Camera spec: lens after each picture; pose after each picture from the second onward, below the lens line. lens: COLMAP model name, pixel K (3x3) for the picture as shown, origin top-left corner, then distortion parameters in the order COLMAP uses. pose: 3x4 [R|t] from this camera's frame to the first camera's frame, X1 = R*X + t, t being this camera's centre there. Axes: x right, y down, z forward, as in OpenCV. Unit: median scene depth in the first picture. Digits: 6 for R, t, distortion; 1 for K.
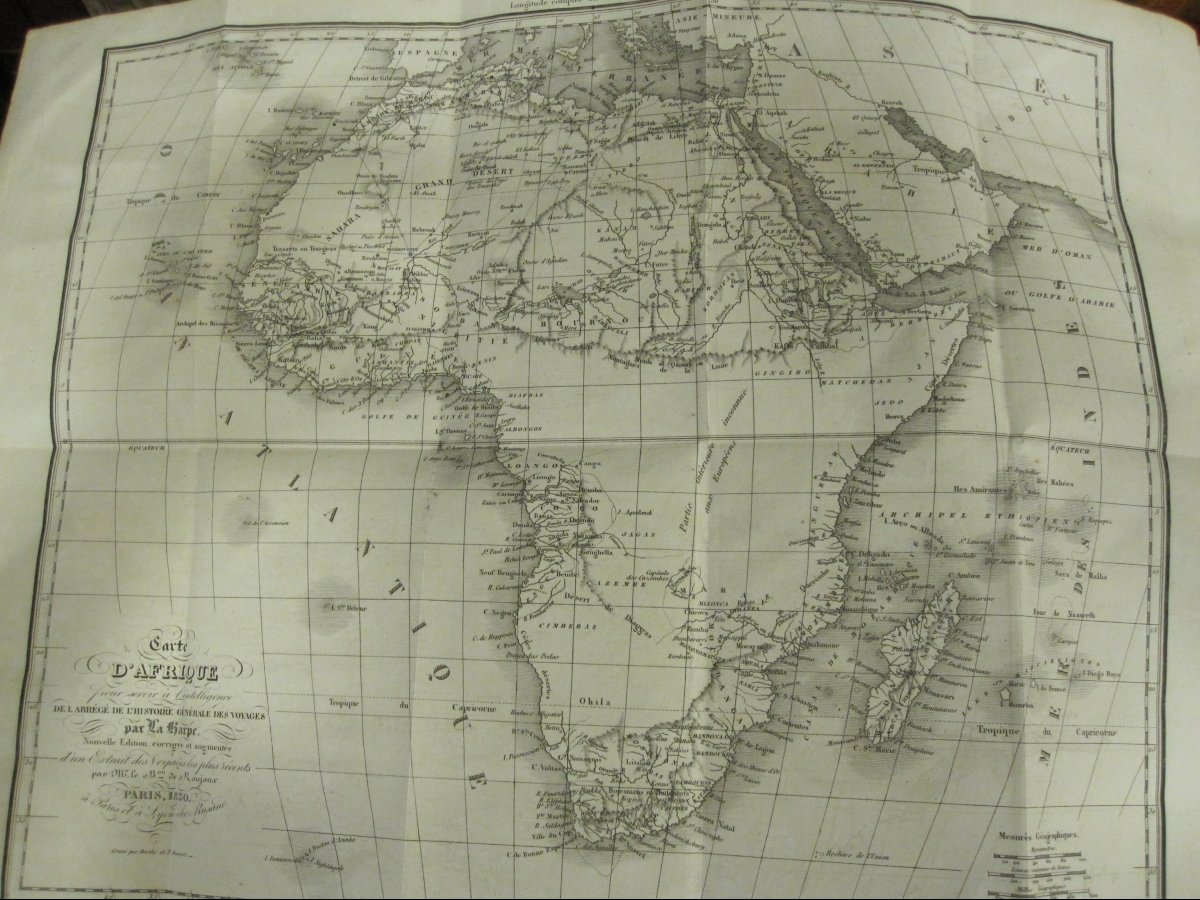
lens RADIAL K [[1163.2, 0, 600.0], [0, 1163.2, 450.0], [0, 0, 1]] dist [-0.085141, 0.030506]
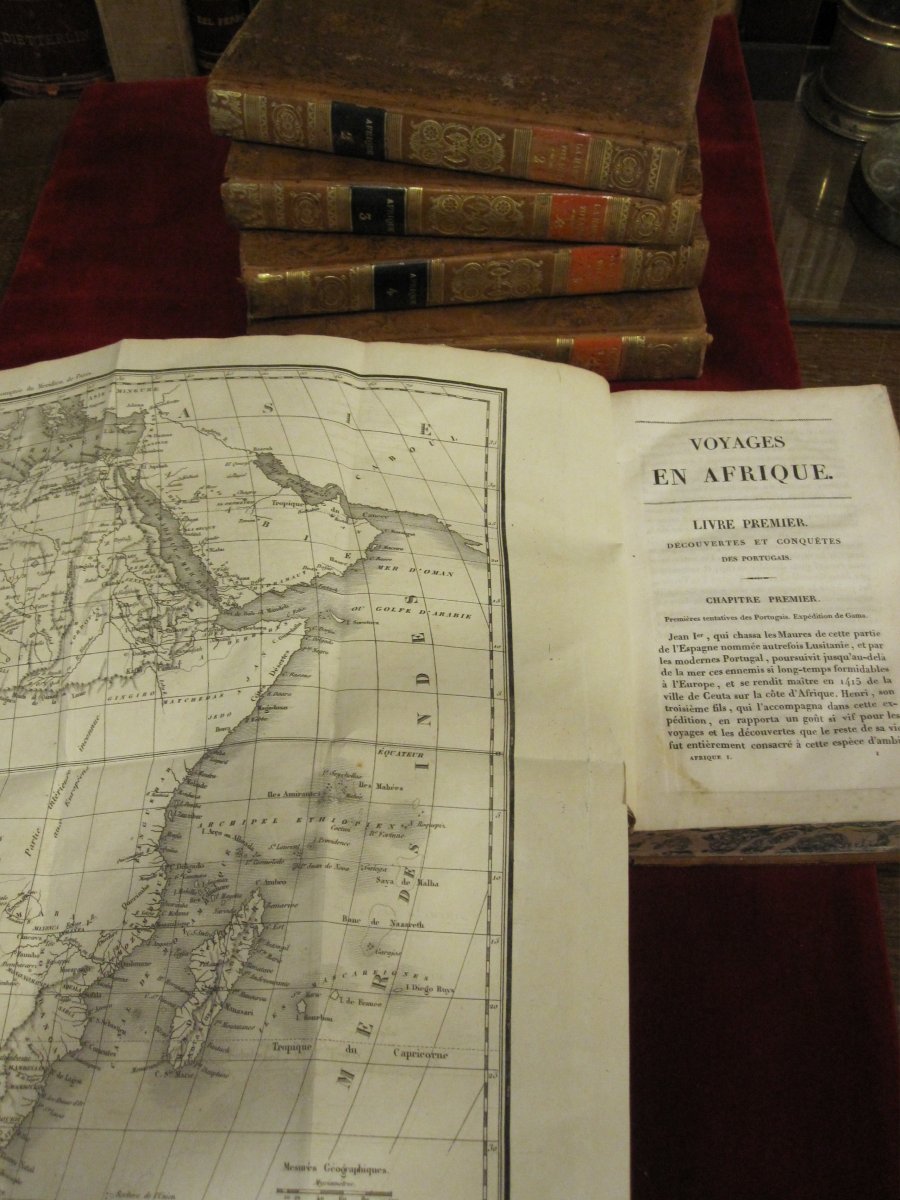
lens RADIAL K [[1163.2, 0, 450.0], [0, 1163.2, 600.0], [0, 0, 1]] dist [-0.085141, 0.030506]
pose [[0.997243, -0.052880, -0.052064, 0.503181], [0.035316, 0.955230, -0.293749, 0.164355], [0.065266, 0.291100, 0.954464, 0.021654]]
